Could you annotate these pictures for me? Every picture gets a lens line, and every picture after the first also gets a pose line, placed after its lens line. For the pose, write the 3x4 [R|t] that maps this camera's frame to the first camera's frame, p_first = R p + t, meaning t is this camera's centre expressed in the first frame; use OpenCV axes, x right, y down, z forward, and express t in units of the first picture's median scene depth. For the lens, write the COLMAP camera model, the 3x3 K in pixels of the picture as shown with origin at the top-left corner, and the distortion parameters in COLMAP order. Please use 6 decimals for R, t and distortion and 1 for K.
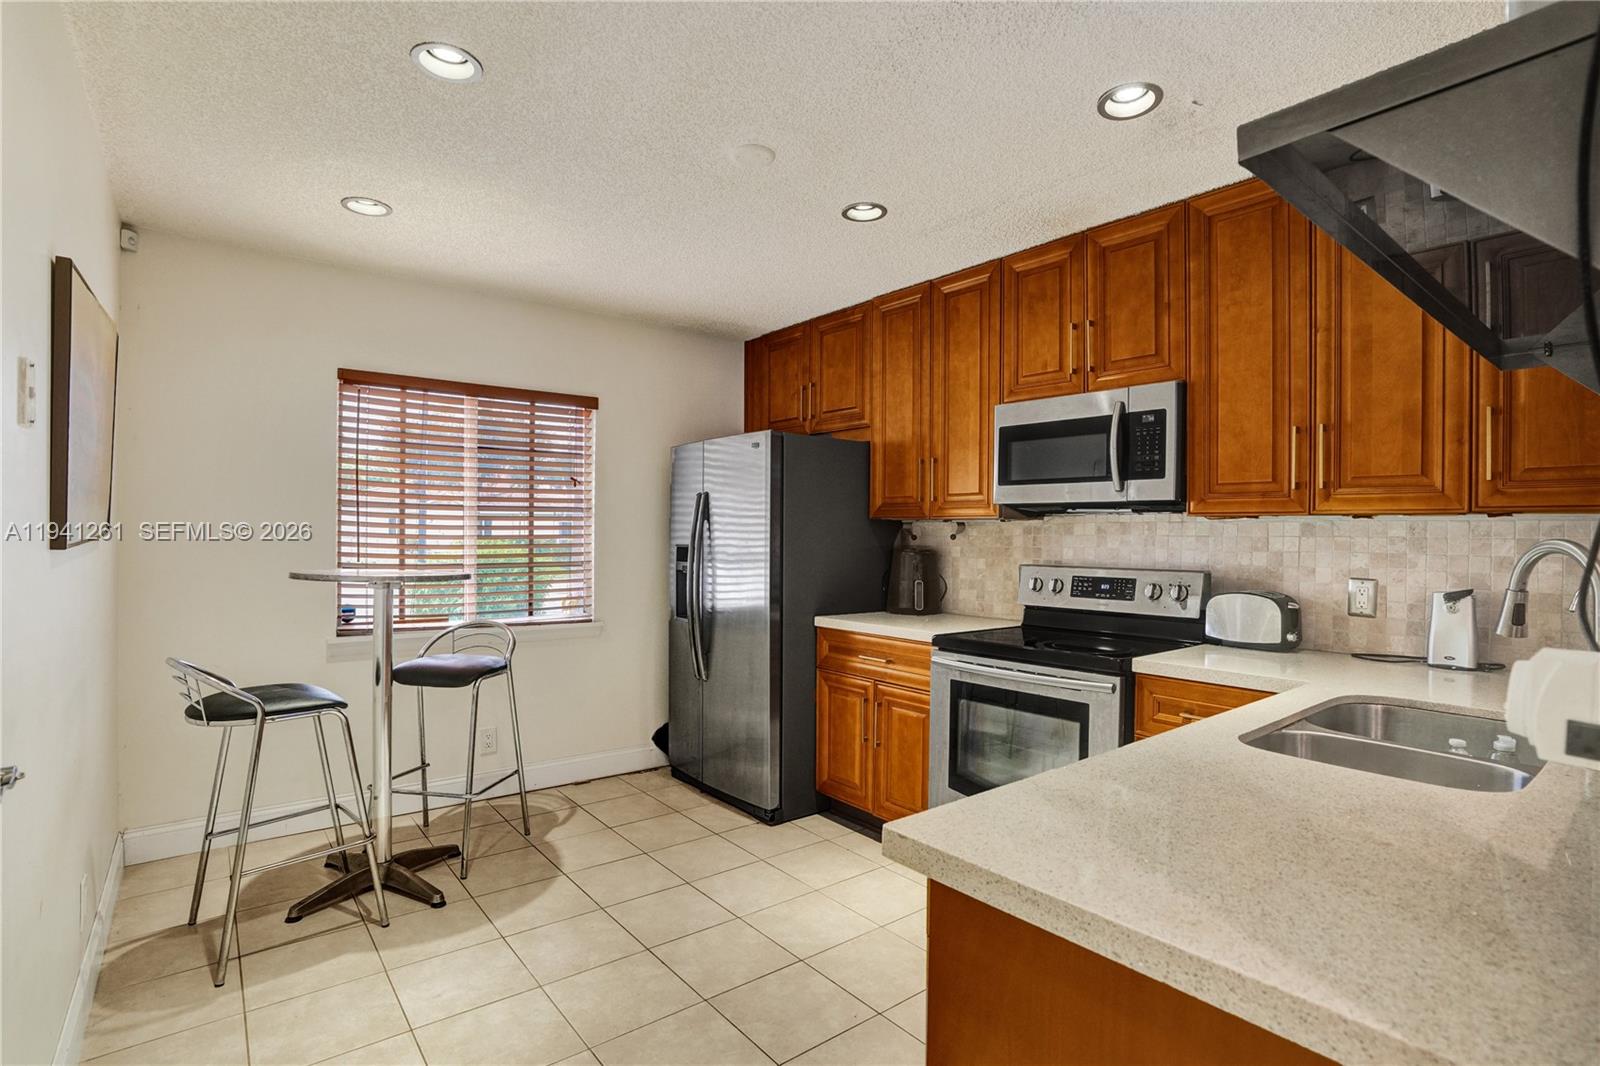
lens RADIAL K [[769.4, 0, 805.3], [0, 769.4, 534.7], [0, 0, 1]] dist [-0.034967, 0.017219]
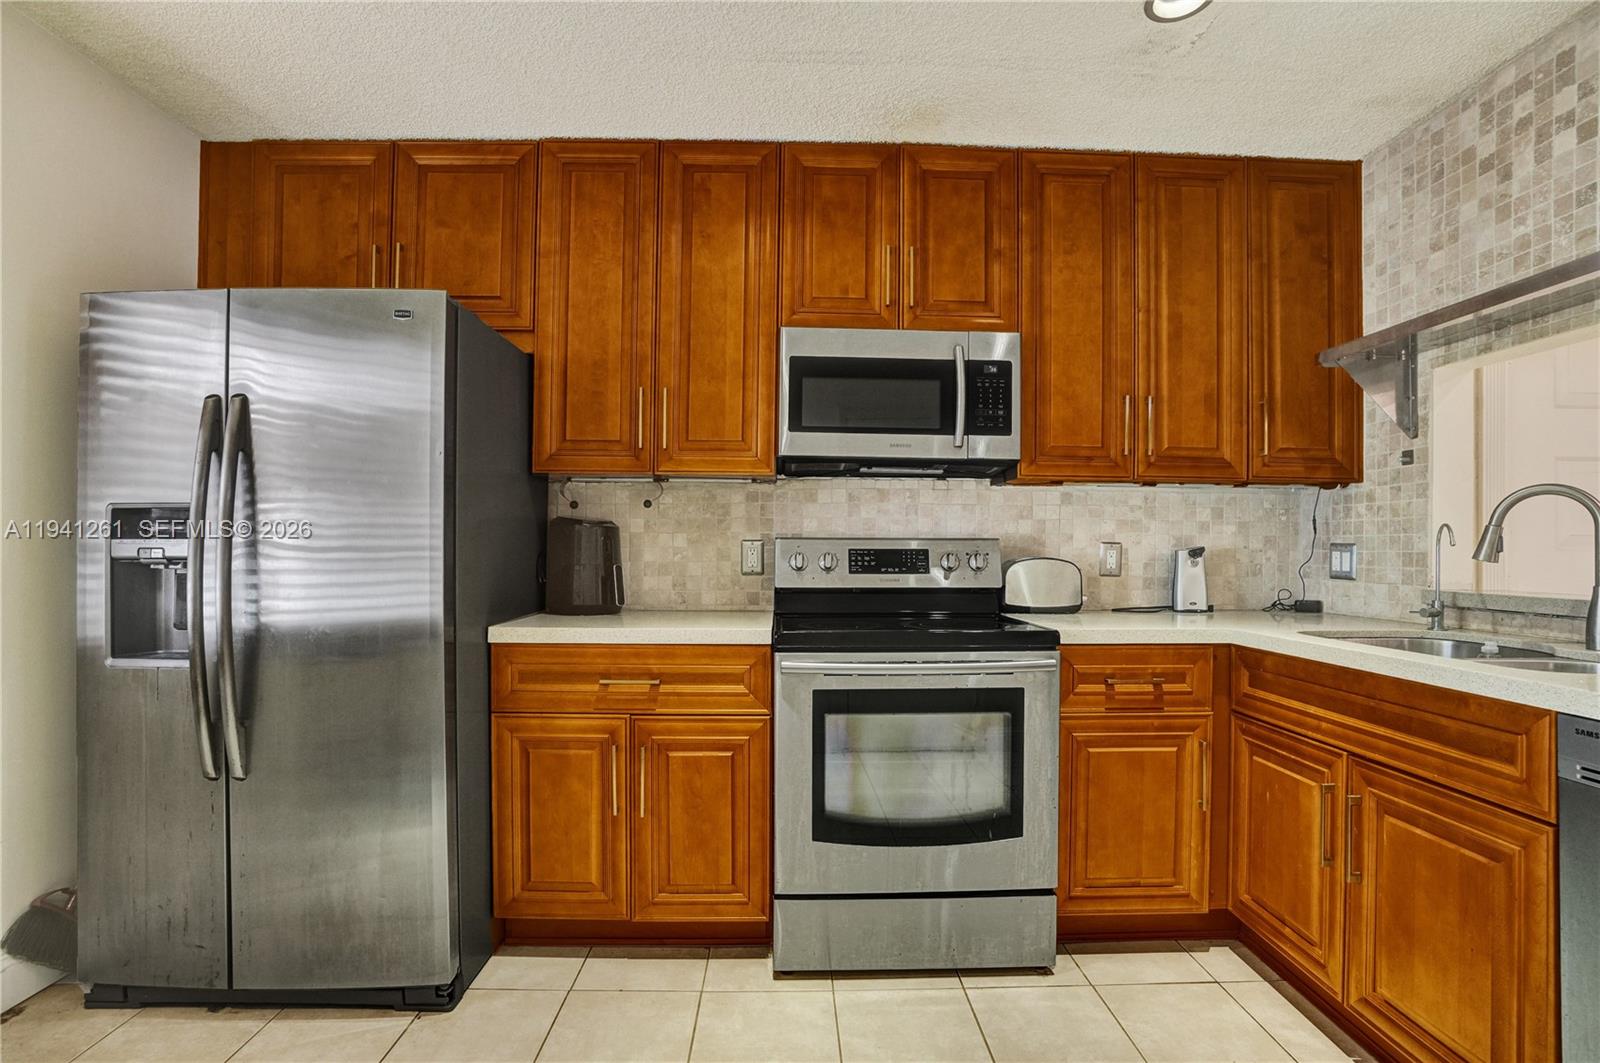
lens RADIAL K [[769.4, 0, 793.3], [0, 769.4, 546.5], [0, 0, 1]] dist [-0.034967, 0.017219]
pose [[0.620503, 0.000821, 0.784204, -0.376261], [-0.003705, 0.999991, 0.001885, 0.053079], [-0.784195, -0.004075, 0.620501, 0.555211]]
